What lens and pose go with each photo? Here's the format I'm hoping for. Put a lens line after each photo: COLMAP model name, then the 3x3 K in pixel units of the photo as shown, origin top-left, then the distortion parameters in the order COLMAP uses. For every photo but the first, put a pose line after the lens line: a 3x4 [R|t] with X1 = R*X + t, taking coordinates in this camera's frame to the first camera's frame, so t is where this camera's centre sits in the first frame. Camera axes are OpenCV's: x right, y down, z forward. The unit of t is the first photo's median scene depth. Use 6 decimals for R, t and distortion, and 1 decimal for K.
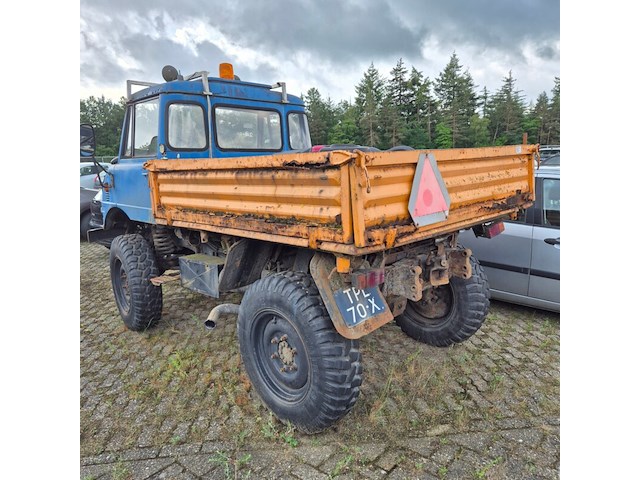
lens RADIAL K [[431.5, 0, 323.5], [0, 431.5, 242.0], [0, 0, 1]] dist [0.057035, -0.036042]
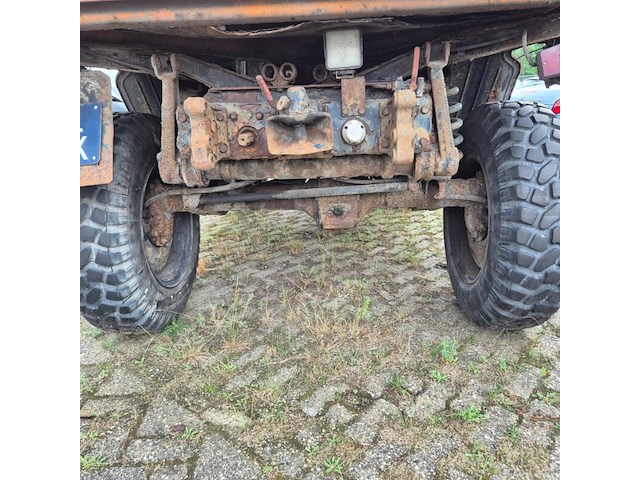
lens RADIAL K [[431.5, 0, 319.7], [0, 431.5, 241.0], [0, 0, 1]] dist [0.057035, -0.036042]
pose [[0.687385, 0.228645, -0.689364, 0.570386], [-0.129688, 0.972540, 0.193252, 0.083632], [0.714621, -0.043436, 0.698162, 0.613548]]
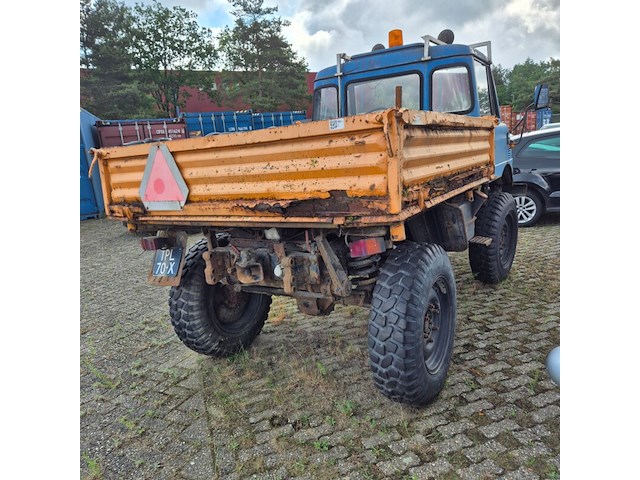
lens RADIAL K [[431.5, 0, 322.5], [0, 431.5, 244.8], [0, 0, 1]] dist [0.057035, -0.036042]
pose [[0.245794, 0.227926, -0.942144, 1.037242], [-0.105522, 0.972477, 0.207735, -0.168906], [0.963561, 0.048357, 0.263080, 0.815453]]
